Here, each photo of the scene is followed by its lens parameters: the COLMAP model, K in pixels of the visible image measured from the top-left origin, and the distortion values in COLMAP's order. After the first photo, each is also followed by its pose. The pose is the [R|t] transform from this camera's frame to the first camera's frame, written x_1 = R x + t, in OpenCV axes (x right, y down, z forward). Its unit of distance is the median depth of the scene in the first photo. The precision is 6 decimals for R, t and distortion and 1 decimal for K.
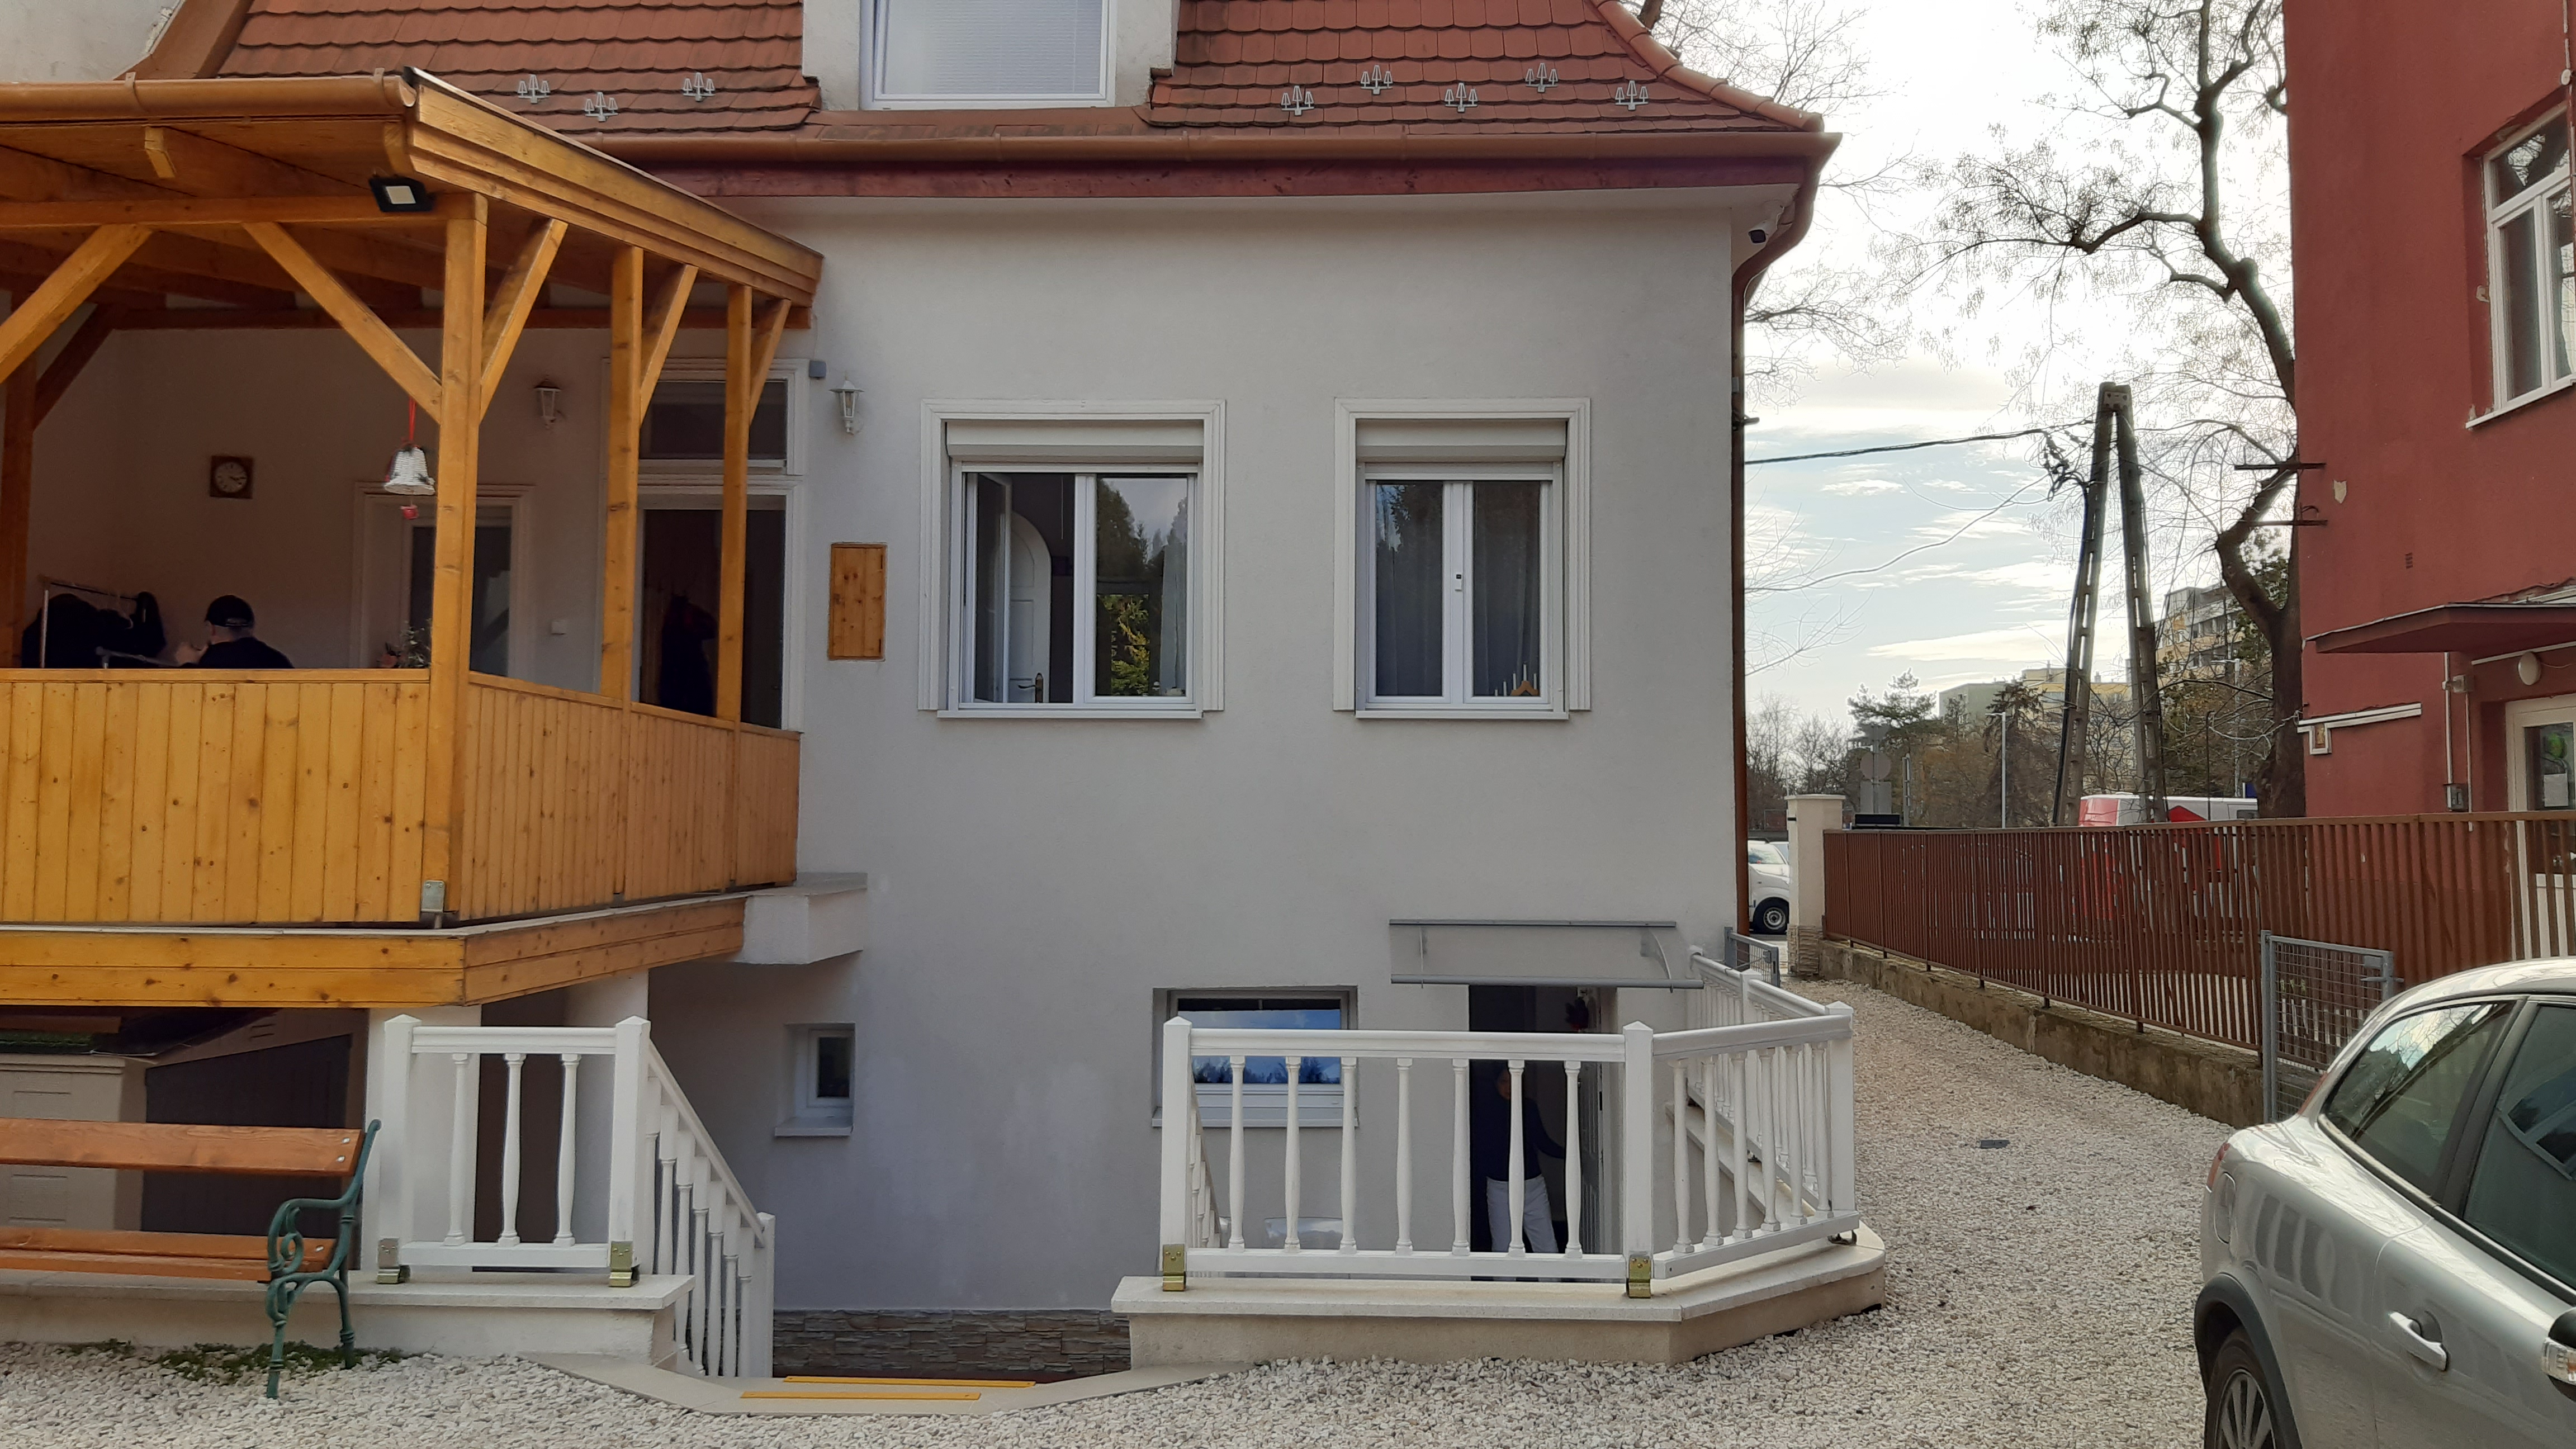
lens RADIAL K [[2058.0, 0, 1299.3], [0, 2058.0, 738.7], [0, 0, 1]] dist [0.032421, -0.063596]
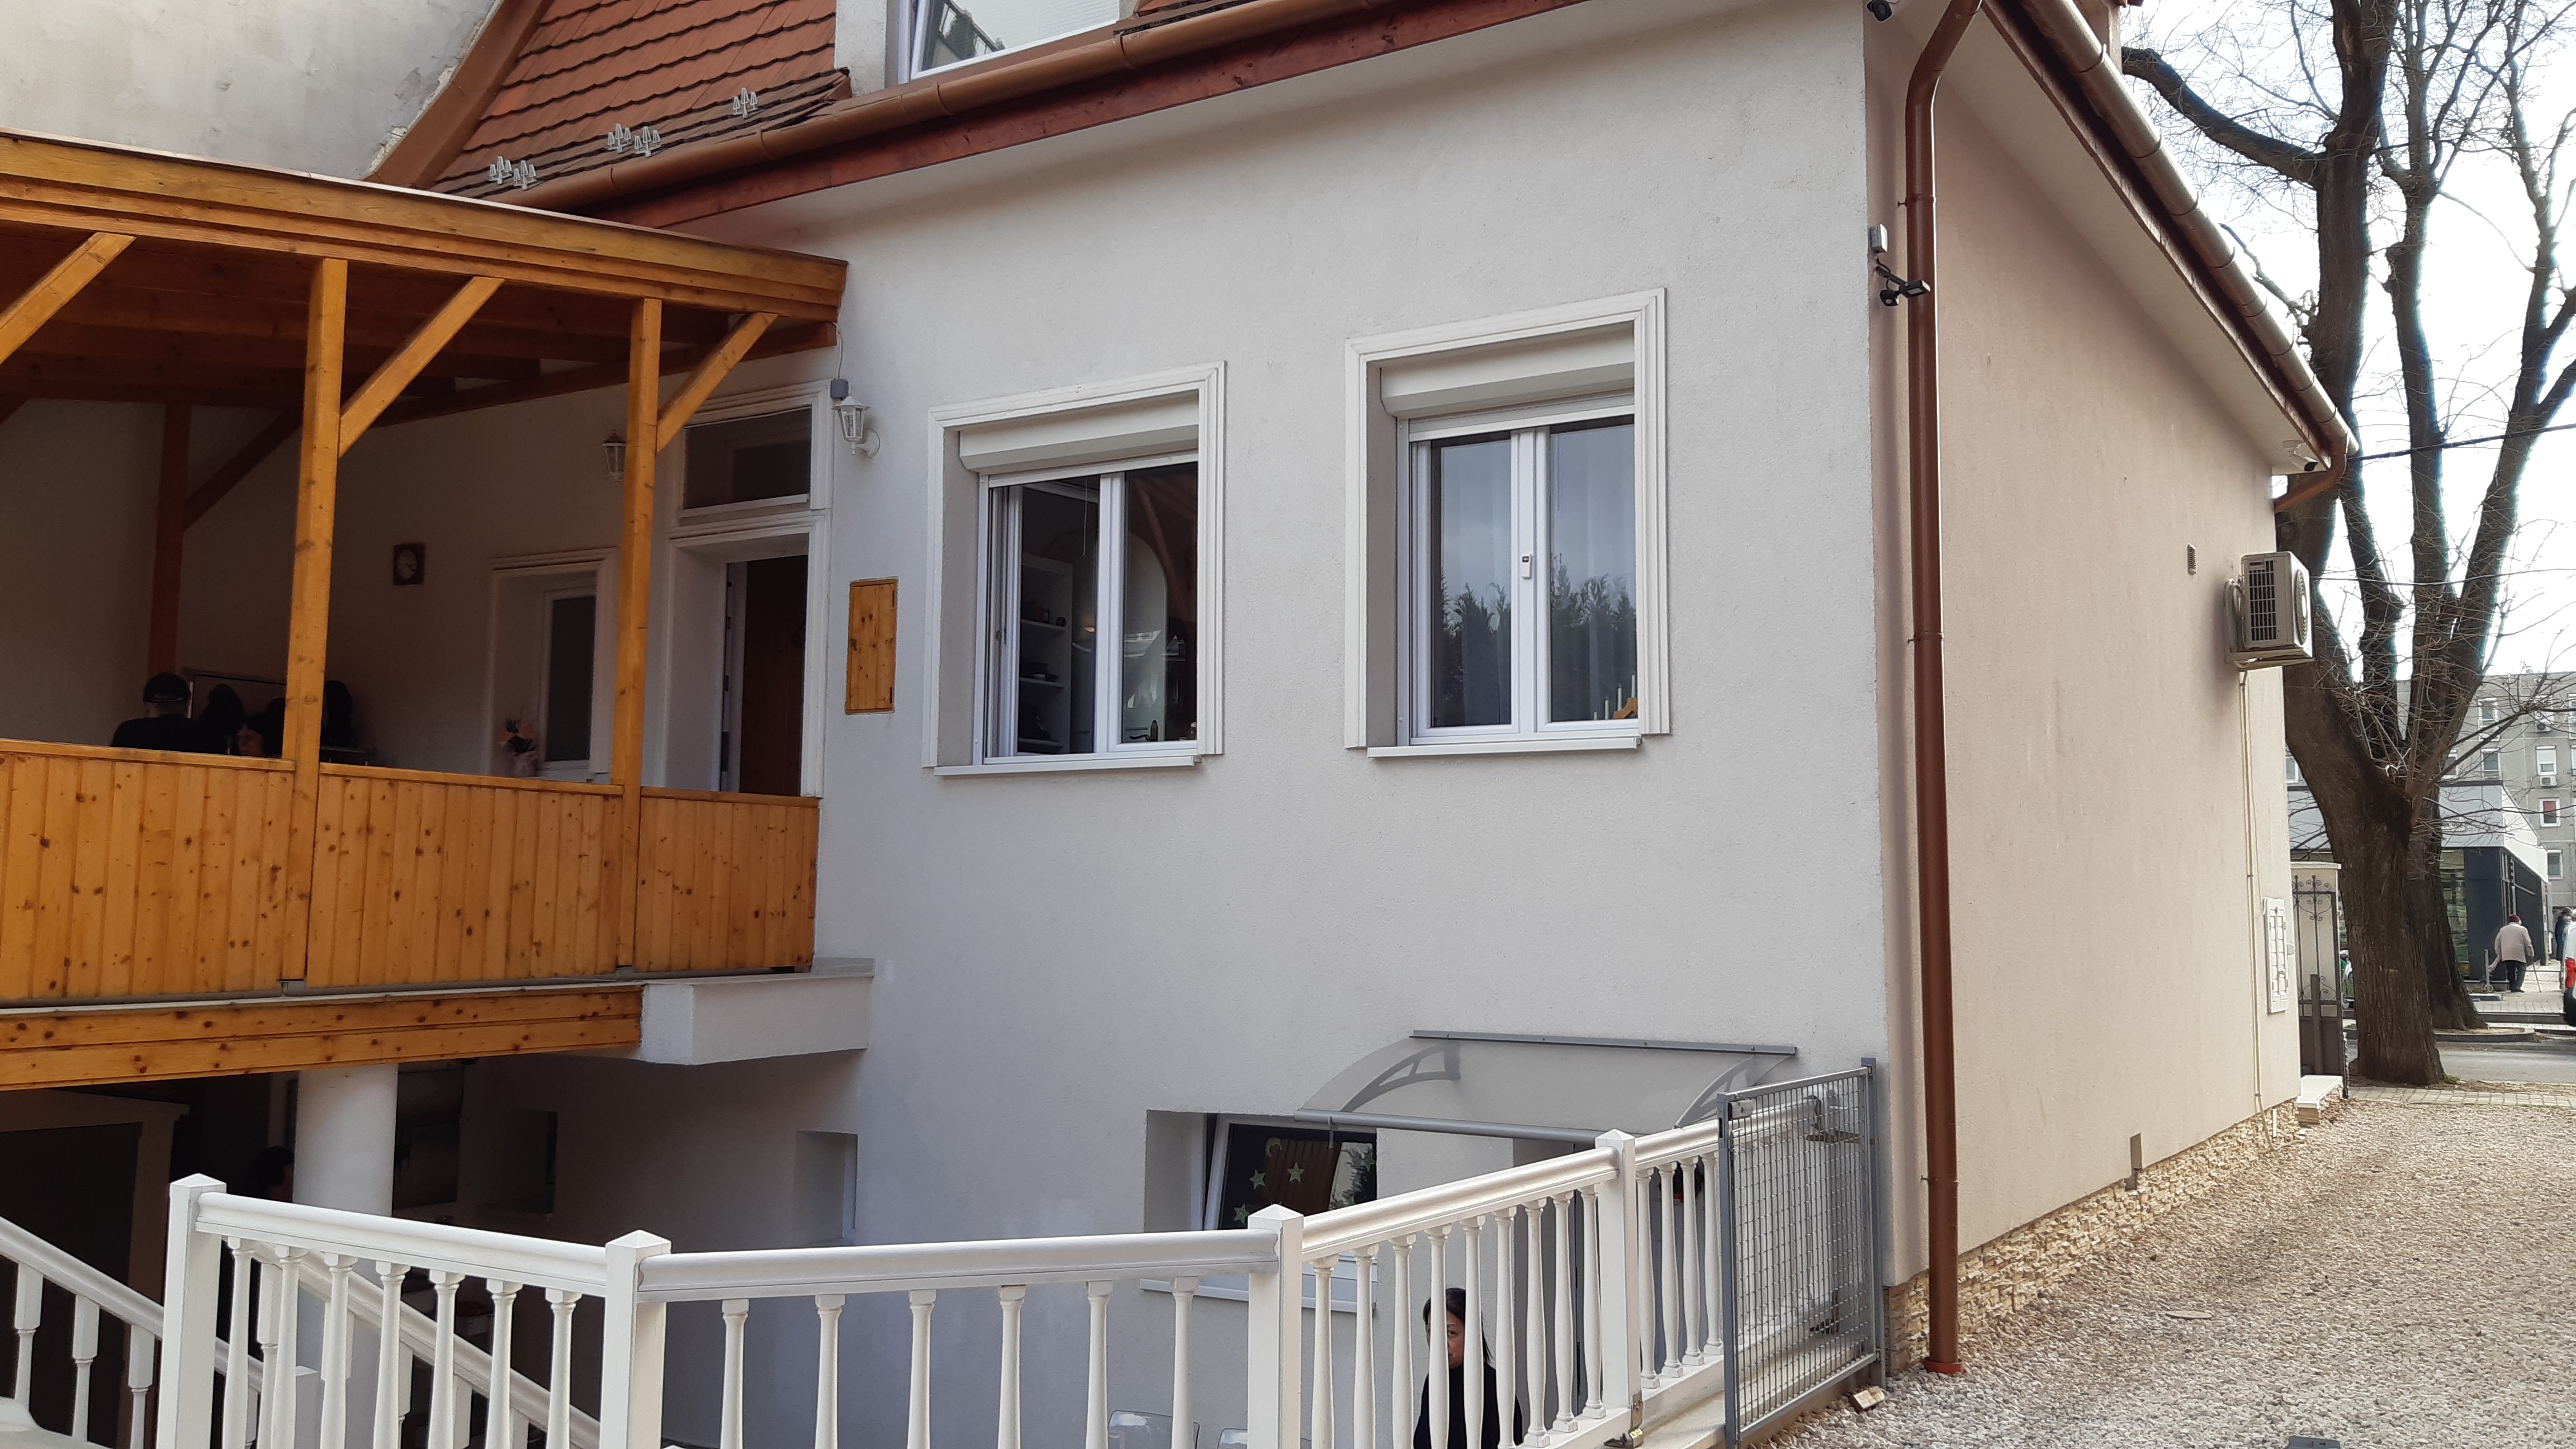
lens RADIAL K [[2058.0, 0, 1283.6], [0, 2058.0, 706.2], [0, 0, 1]] dist [0.032421, -0.063596]
pose [[0.864688, -0.050158, -0.499798, 0.370883], [0.021025, 0.997744, -0.063755, 0.018203], [0.501869, 0.044620, 0.863792, 0.334806]]
